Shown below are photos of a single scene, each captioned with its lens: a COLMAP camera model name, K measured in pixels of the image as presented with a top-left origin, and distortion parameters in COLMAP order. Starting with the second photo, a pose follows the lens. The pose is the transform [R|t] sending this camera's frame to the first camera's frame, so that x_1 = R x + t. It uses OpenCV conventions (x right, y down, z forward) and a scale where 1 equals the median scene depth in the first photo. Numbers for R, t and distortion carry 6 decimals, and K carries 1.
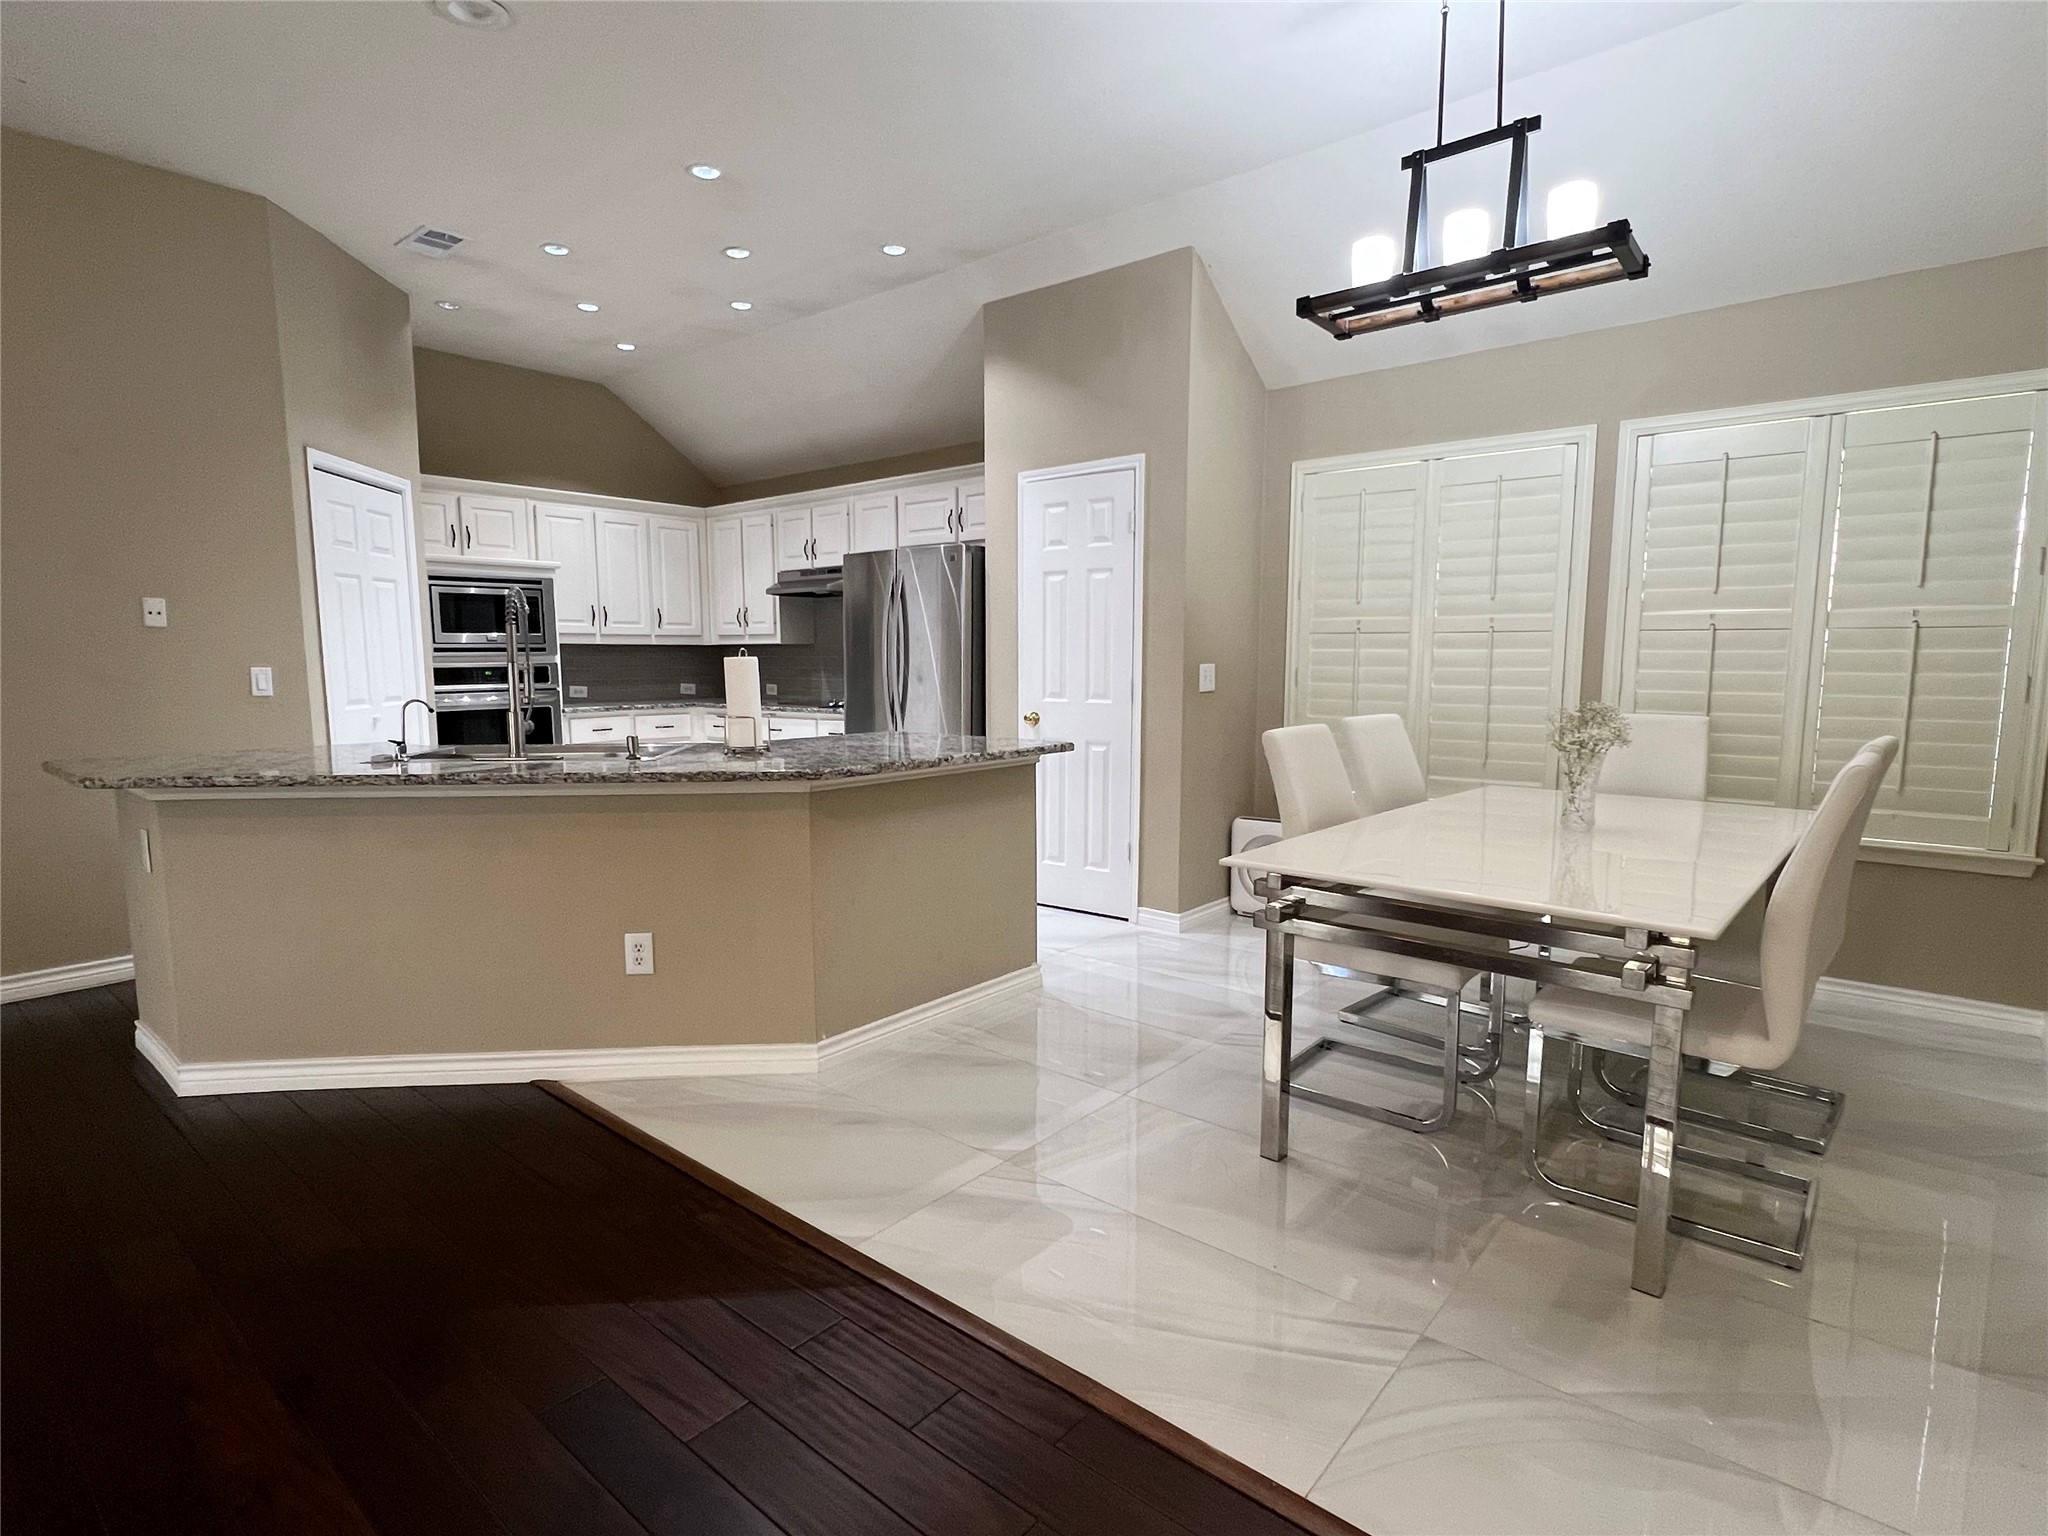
lens RADIAL K [[1040.3, 0, 1036.4], [0, 1040.3, 777.5], [0, 0, 1]] dist [-0.006898, 0.001255]
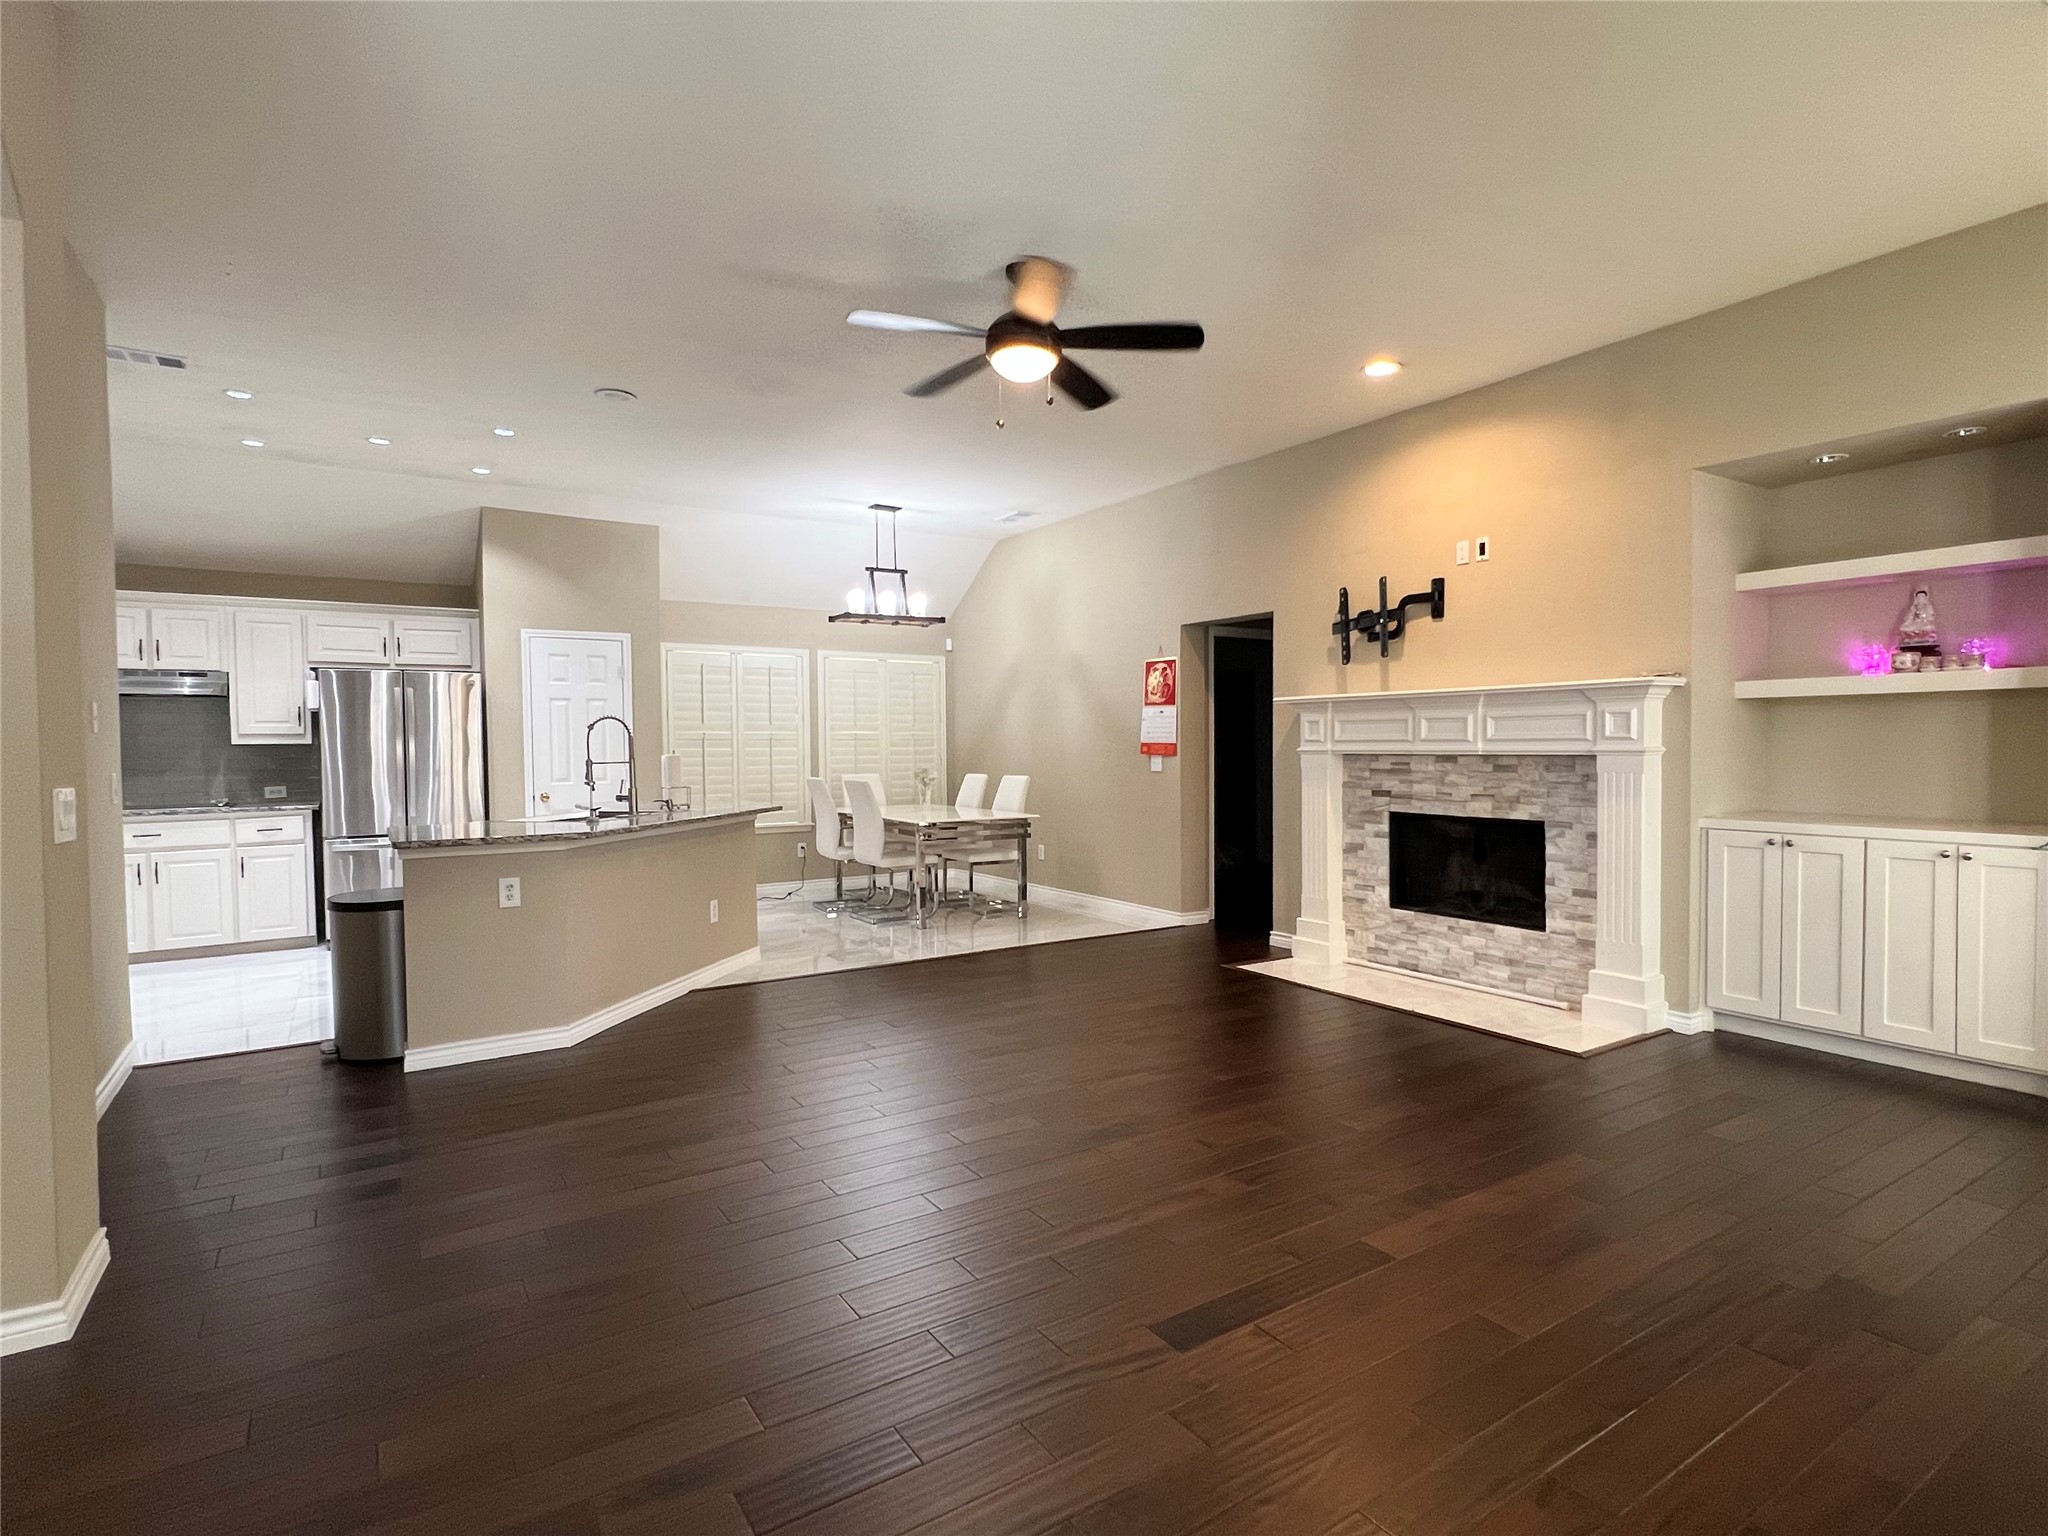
lens RADIAL K [[1040.3, 0, 1025.5], [0, 1040.3, 785.6], [0, 0, 1]] dist [-0.006898, 0.001255]
pose [[0.295354, -0.037903, 0.954636, -1.017957], [0.118757, 0.992920, 0.002681, 0.002463], [-0.947978, 0.112578, 0.297764, -0.060640]]
